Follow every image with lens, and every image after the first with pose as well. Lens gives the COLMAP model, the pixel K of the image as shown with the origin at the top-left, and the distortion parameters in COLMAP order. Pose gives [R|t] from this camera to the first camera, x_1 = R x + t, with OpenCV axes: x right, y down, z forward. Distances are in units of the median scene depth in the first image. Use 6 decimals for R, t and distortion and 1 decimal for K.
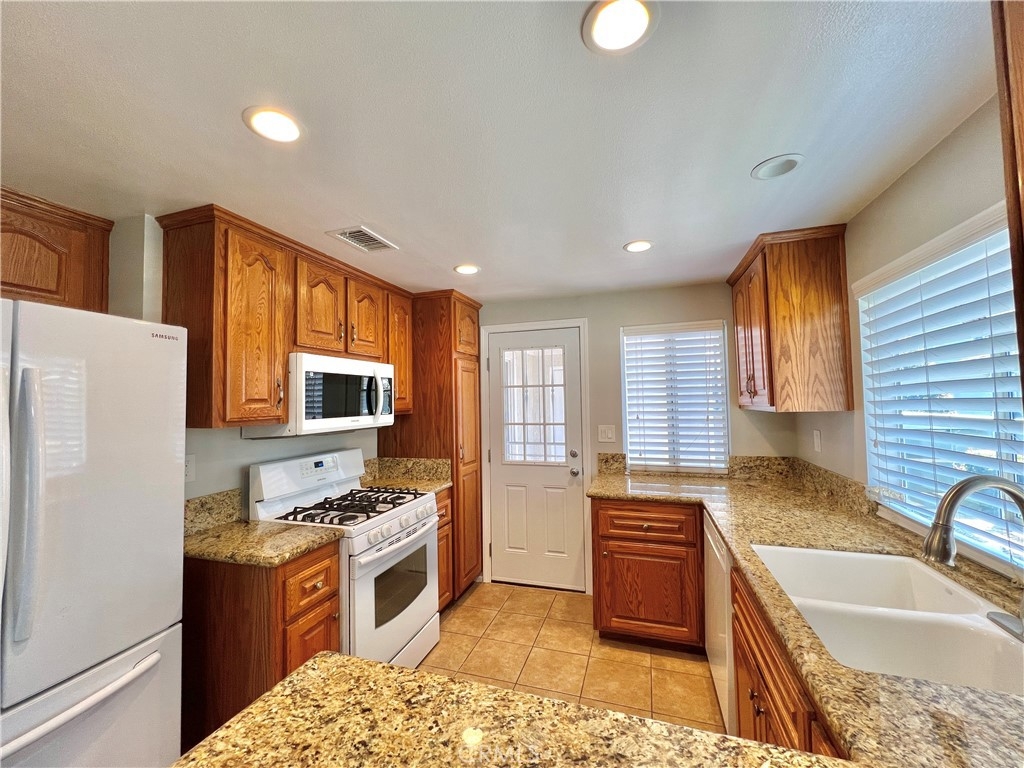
lens RADIAL K [[410.3, 0, 511.8], [0, 410.3, 382.8], [0, 0, 1]] dist [-0.002697, 0.000869]
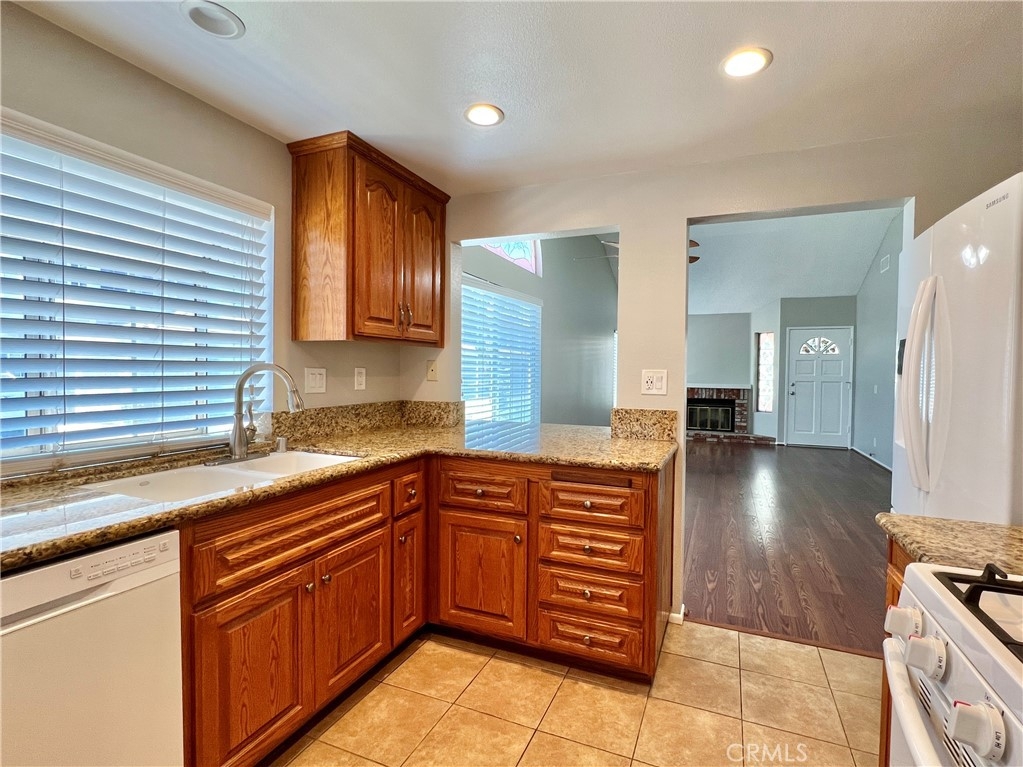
lens RADIAL K [[490.1, 0, 531.0], [0, 490.1, 383.4], [0, 0, 1]] dist [-0.002555, 0.001340]
pose [[-0.997927, 0.008041, 0.063849, -0.027192], [0.006814, 0.999788, -0.019406, 0.124911], [-0.063991, -0.018931, -0.997771, 1.038979]]
